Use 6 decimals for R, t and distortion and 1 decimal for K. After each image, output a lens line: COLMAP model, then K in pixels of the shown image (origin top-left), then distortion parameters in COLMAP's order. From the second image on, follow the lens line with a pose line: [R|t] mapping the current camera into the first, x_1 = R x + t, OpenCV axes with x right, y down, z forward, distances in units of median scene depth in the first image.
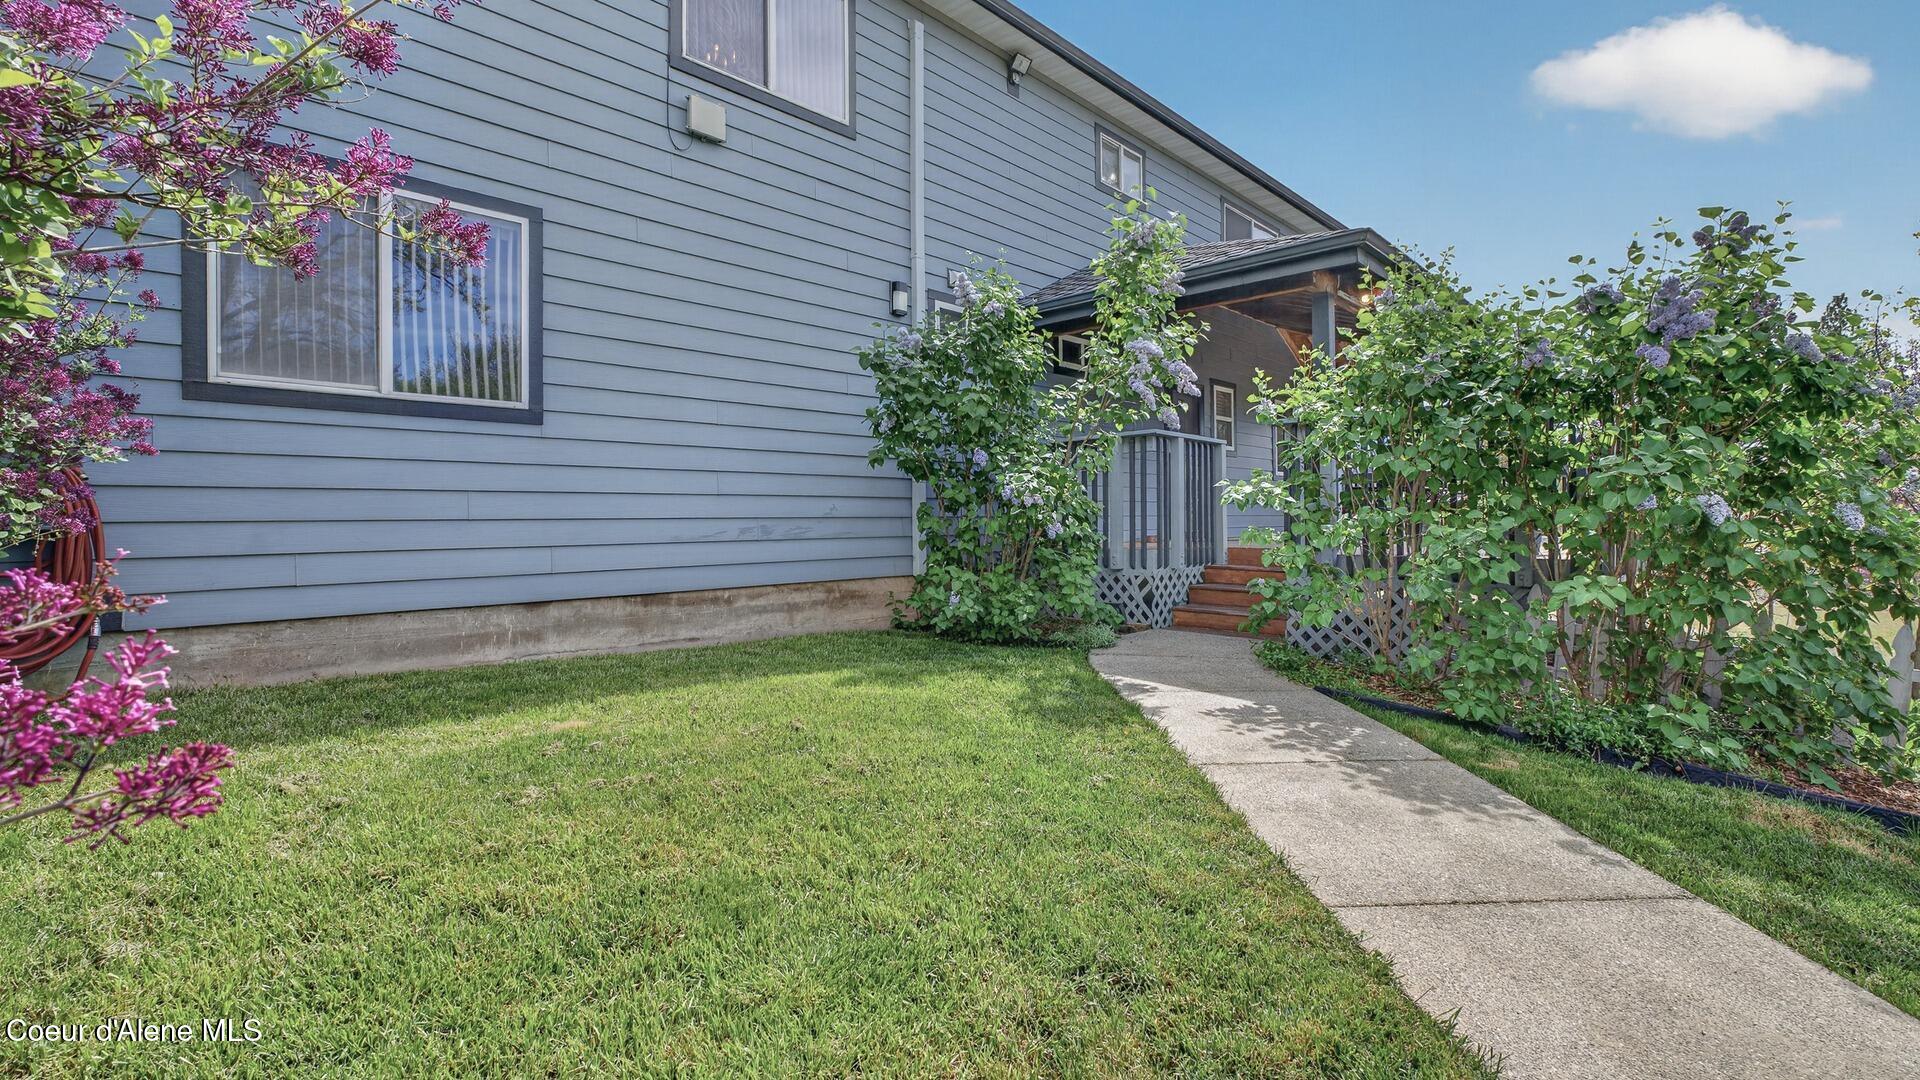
lens RADIAL K [[813.4, 0, 959.9], [0, 813.4, 529.8], [0, 0, 1]] dist [0.000389, 0.000015]
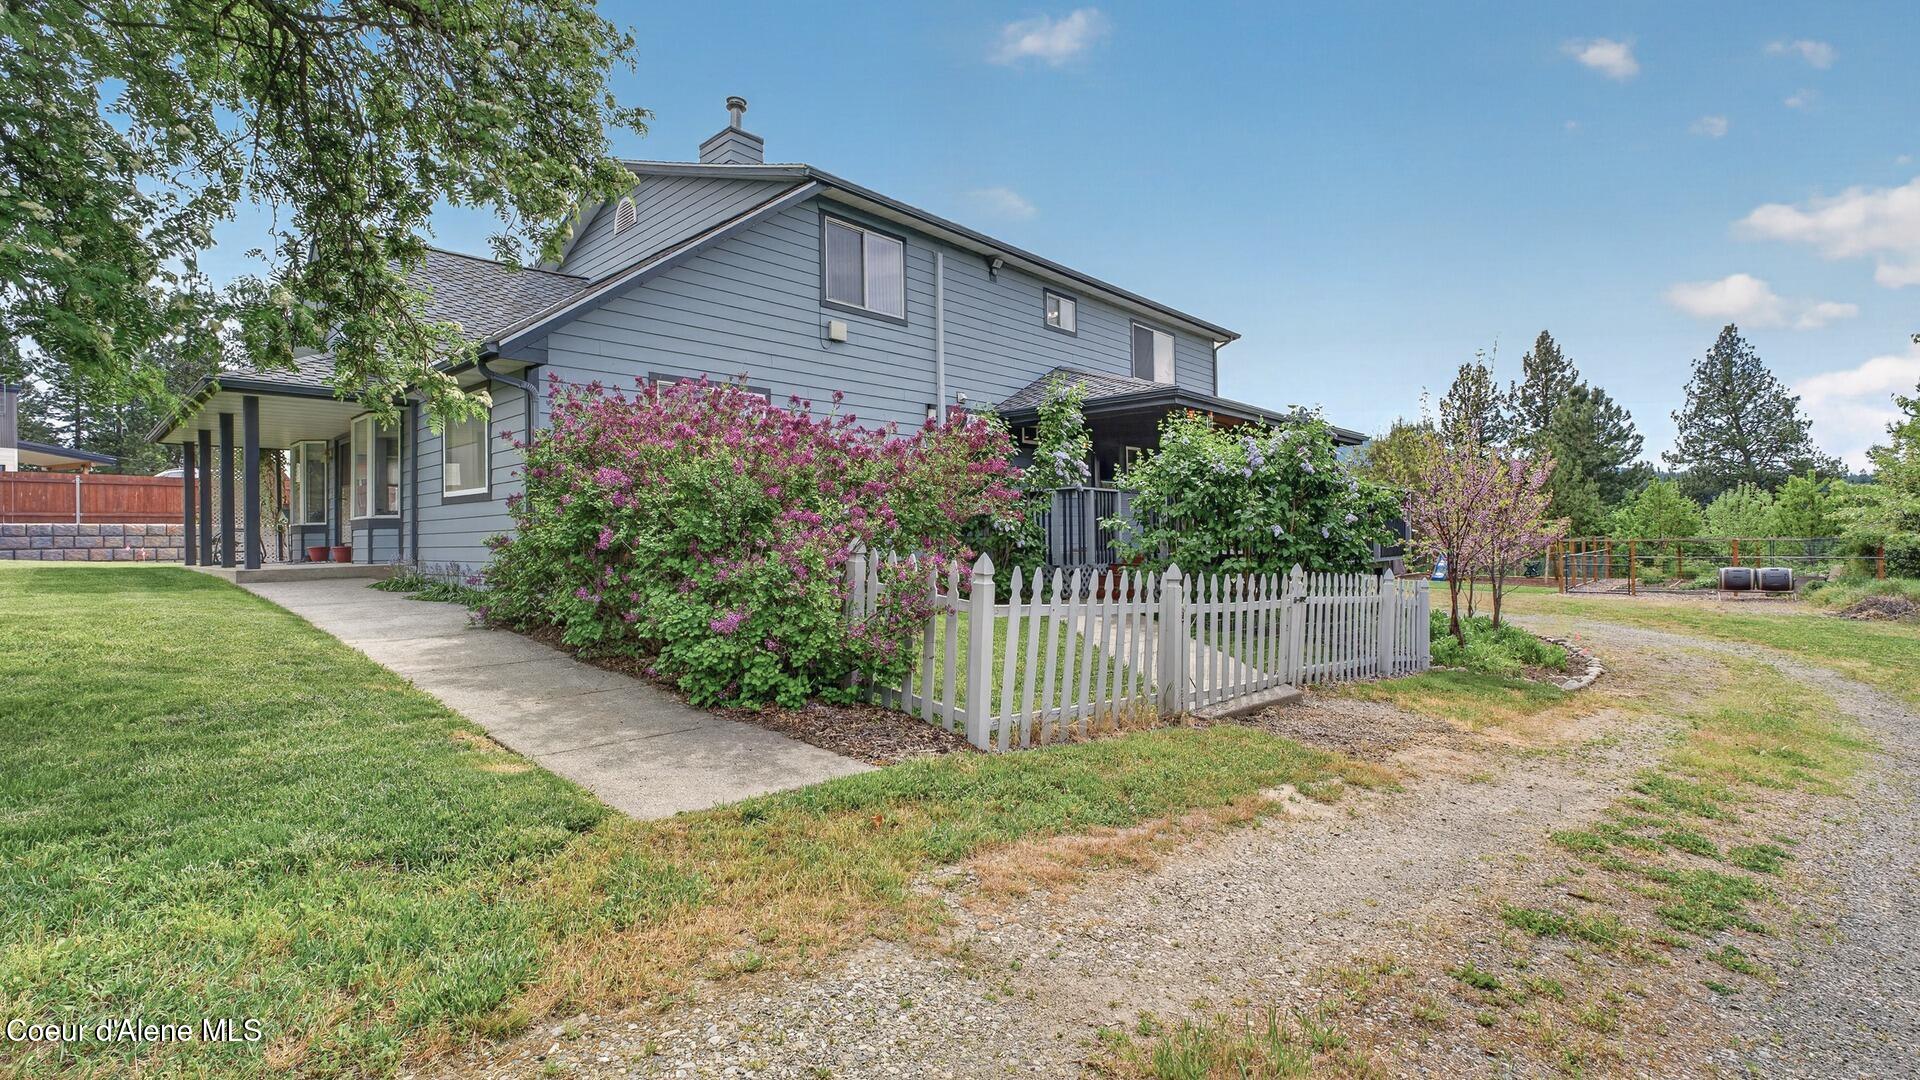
lens RADIAL K [[813.4, 0, 959.9], [0, 813.4, 529.8], [0, 0, 1]] dist [0.000389, 0.000015]
pose [[0.999154, -0.008939, 0.040150, -0.089829], [0.009914, 0.999659, -0.024153, 0.011373], [-0.039921, 0.024531, 0.998902, -0.787002]]
